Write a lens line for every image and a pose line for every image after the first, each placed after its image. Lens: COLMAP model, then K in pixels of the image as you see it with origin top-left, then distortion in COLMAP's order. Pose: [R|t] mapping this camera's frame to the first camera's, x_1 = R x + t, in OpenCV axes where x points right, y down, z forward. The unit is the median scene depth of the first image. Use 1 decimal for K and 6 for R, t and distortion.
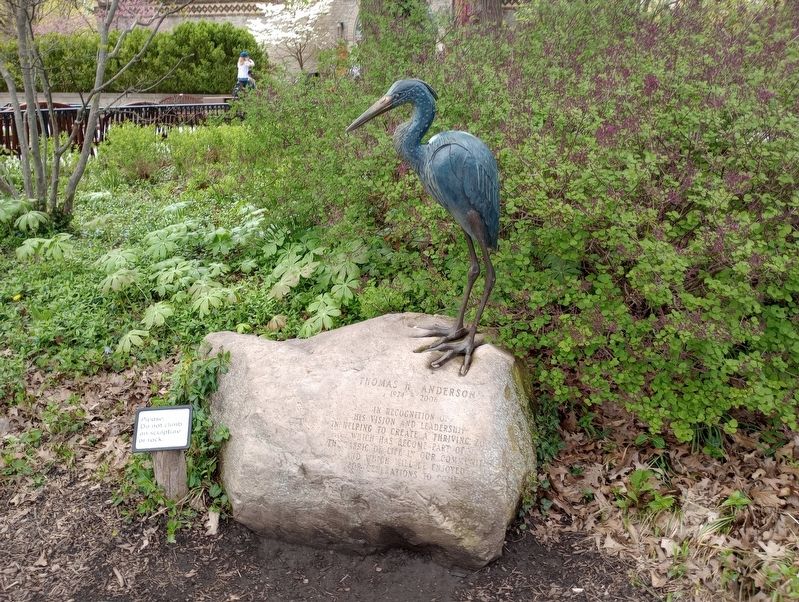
lens RADIAL K [[675.1, 0, 402.3], [0, 675.1, 297.2], [0, 0, 1]] dist [0.070627, -0.111604]
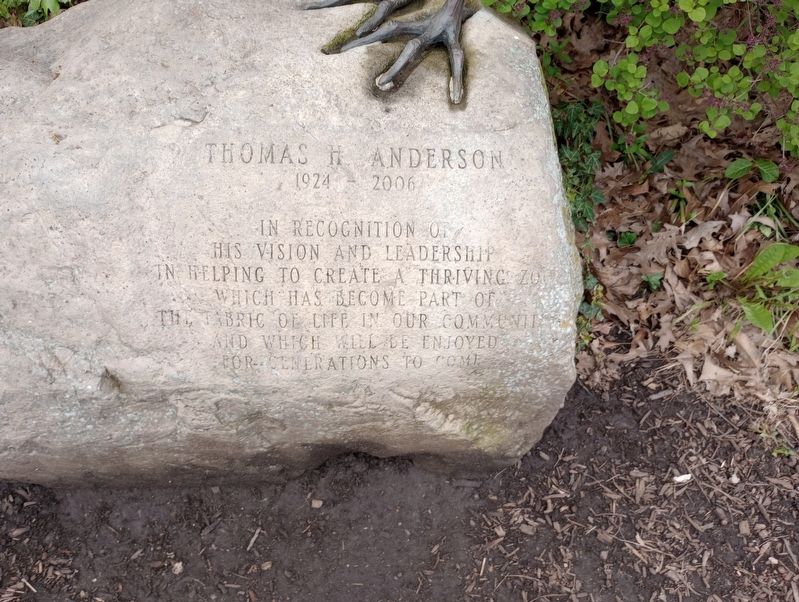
lens RADIAL K [[675.1, 0, 402.3], [0, 675.1, 297.2], [0, 0, 1]] dist [0.070627, -0.111604]
pose [[0.962974, -0.176851, 0.203480, -0.049637], [0.052760, 0.863799, 0.501067, 0.007183], [-0.264380, -0.471779, 0.841146, 0.623462]]
